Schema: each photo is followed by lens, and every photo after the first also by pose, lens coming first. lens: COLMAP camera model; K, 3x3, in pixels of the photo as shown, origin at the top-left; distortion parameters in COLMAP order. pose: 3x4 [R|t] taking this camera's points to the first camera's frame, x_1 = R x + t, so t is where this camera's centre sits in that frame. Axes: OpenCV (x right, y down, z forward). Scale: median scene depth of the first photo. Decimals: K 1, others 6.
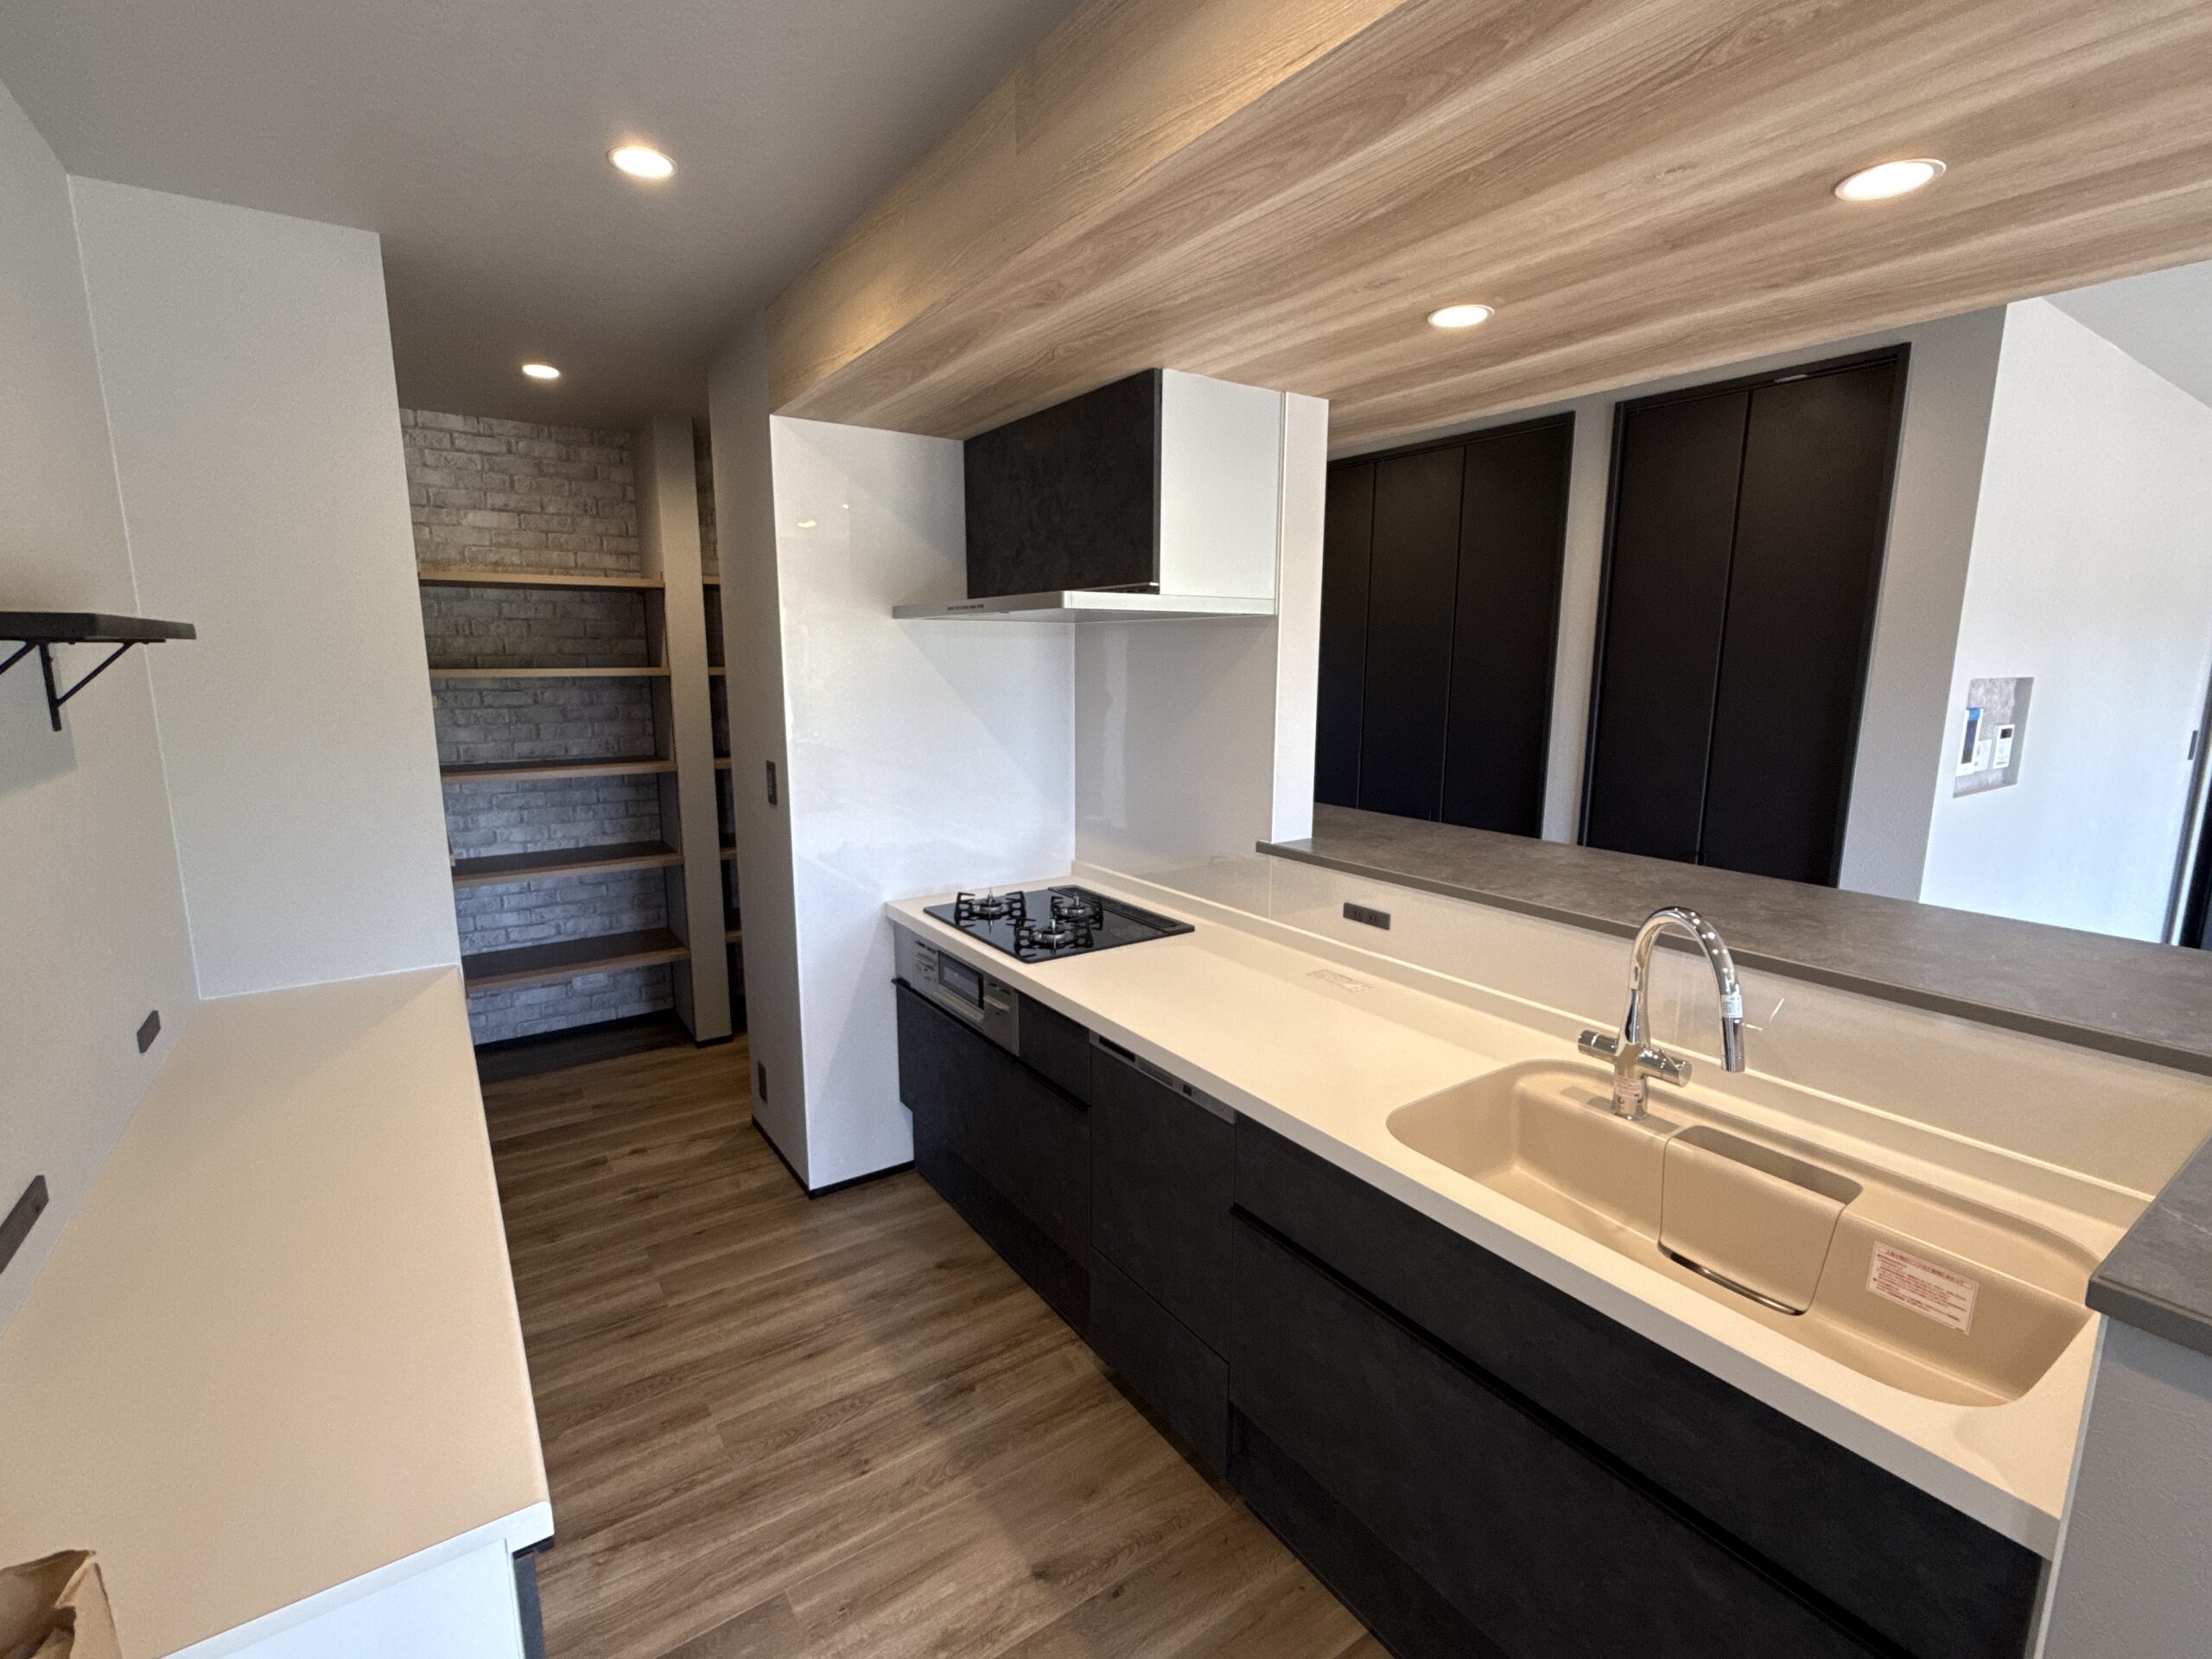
lens RADIAL K [[1013.1, 0, 1109.8], [0, 1013.1, 833.8], [0, 0, 1]] dist [-0.002981, -0.000496]
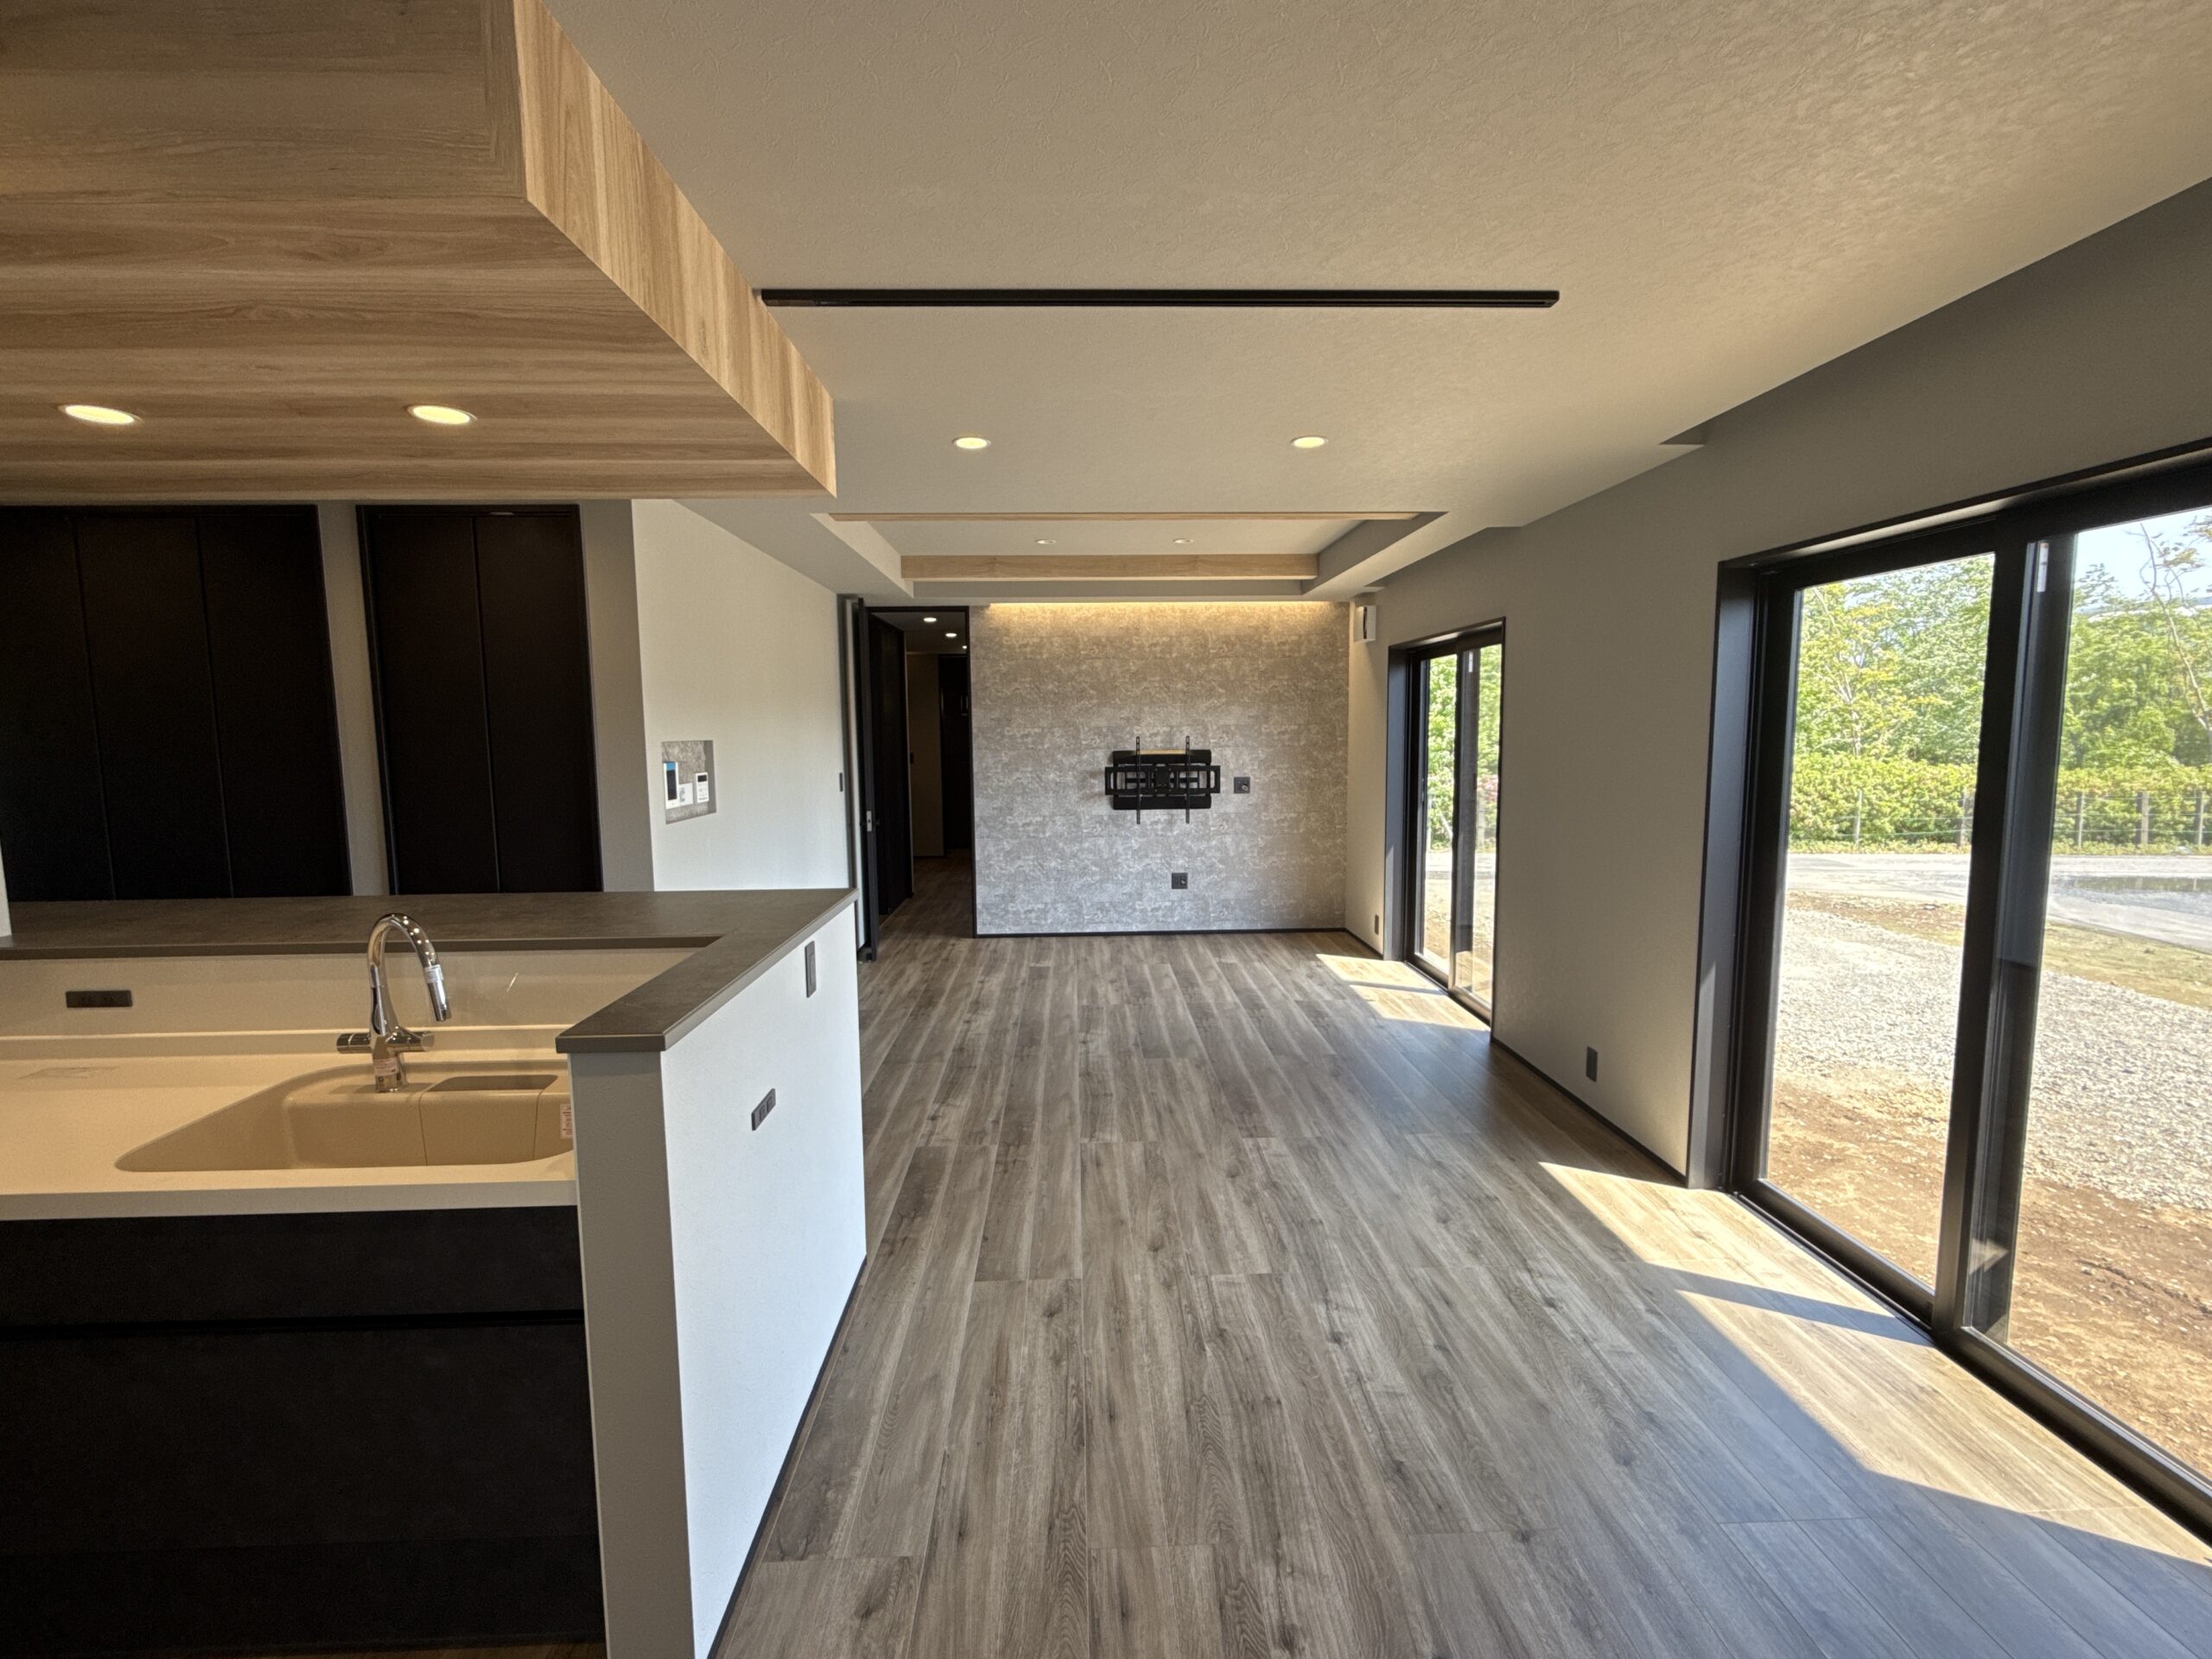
lens RADIAL K [[971.1, 0, 1111.9], [0, 971.1, 837.2], [0, 0, 1]] dist [-0.000130, -0.001842]
pose [[0.533665, -0.105915, 0.839037, 0.013179], [0.160956, 0.986712, 0.022181, 0.087025], [-0.830238, 0.123211, 0.543622, -0.441090]]
